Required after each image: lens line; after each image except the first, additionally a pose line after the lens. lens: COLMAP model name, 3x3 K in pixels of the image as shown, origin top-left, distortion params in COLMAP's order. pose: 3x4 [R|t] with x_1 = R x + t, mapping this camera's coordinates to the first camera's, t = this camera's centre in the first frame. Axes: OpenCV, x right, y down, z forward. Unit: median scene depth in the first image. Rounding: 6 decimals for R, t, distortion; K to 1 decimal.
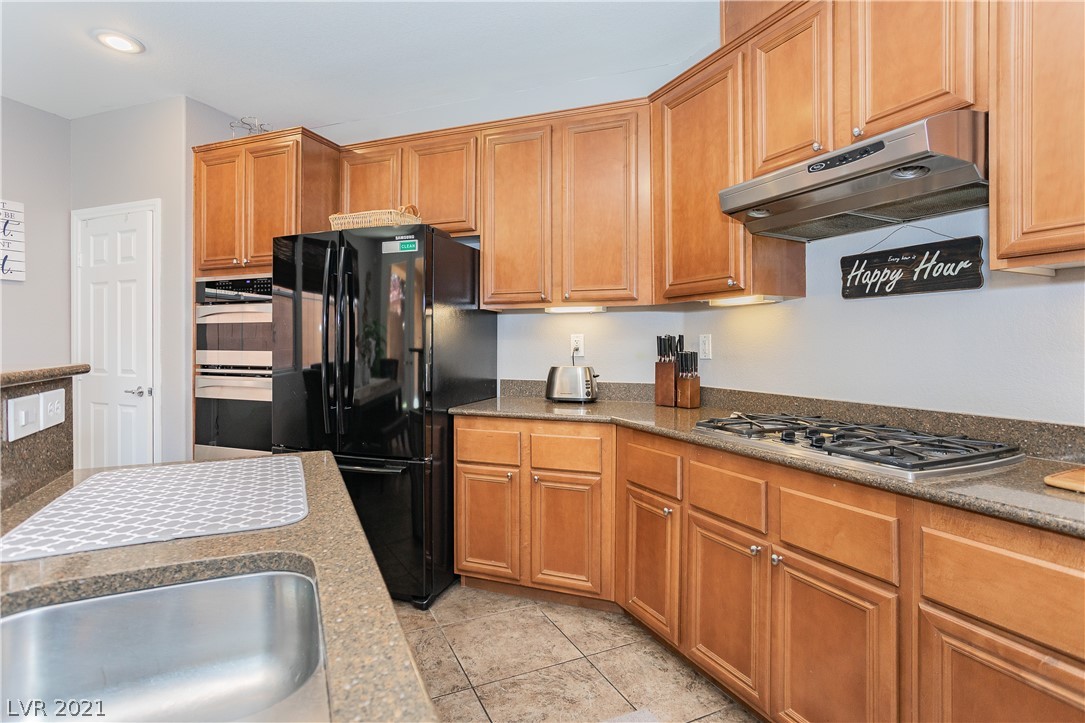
lens RADIAL K [[532.0, 0, 529.5], [0, 532.0, 342.5], [0, 0, 1]] dist [-0.053917, 0.038125]
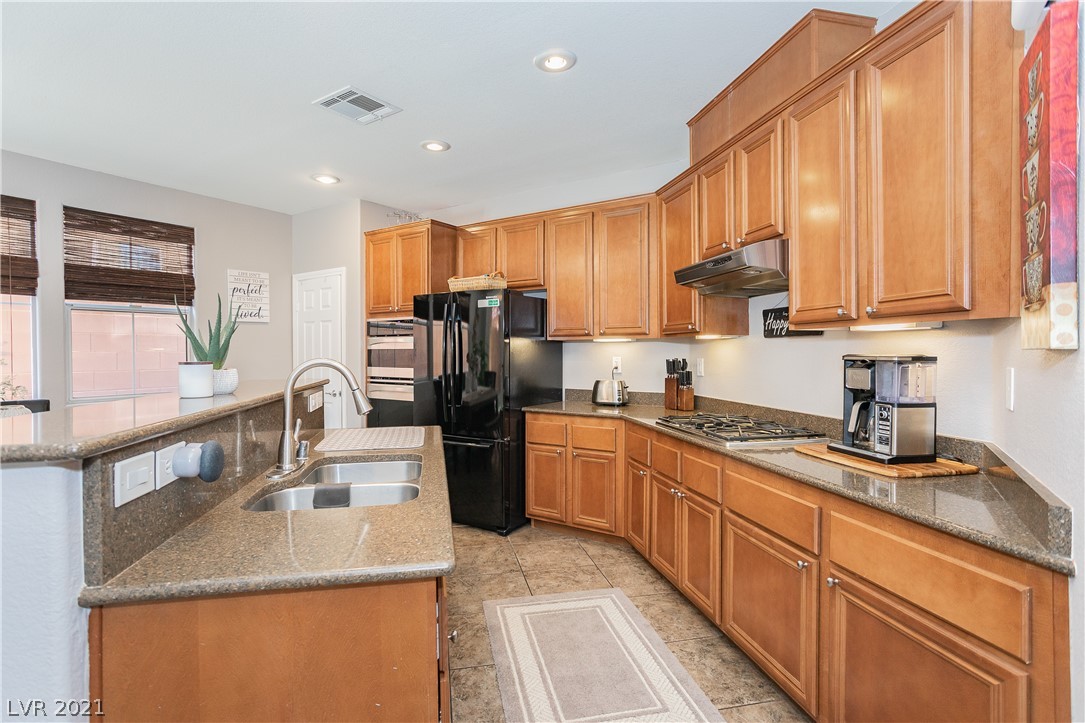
lens RADIAL K [[524.7, 0, 545.3], [0, 524.7, 354.6], [0, 0, 1]] dist [-0.045561, 0.025208]
pose [[0.976396, -0.001376, -0.215984, 0.223132], [0.002915, 0.999973, 0.006807, -0.034370], [0.215969, -0.007276, 0.976373, -0.420803]]
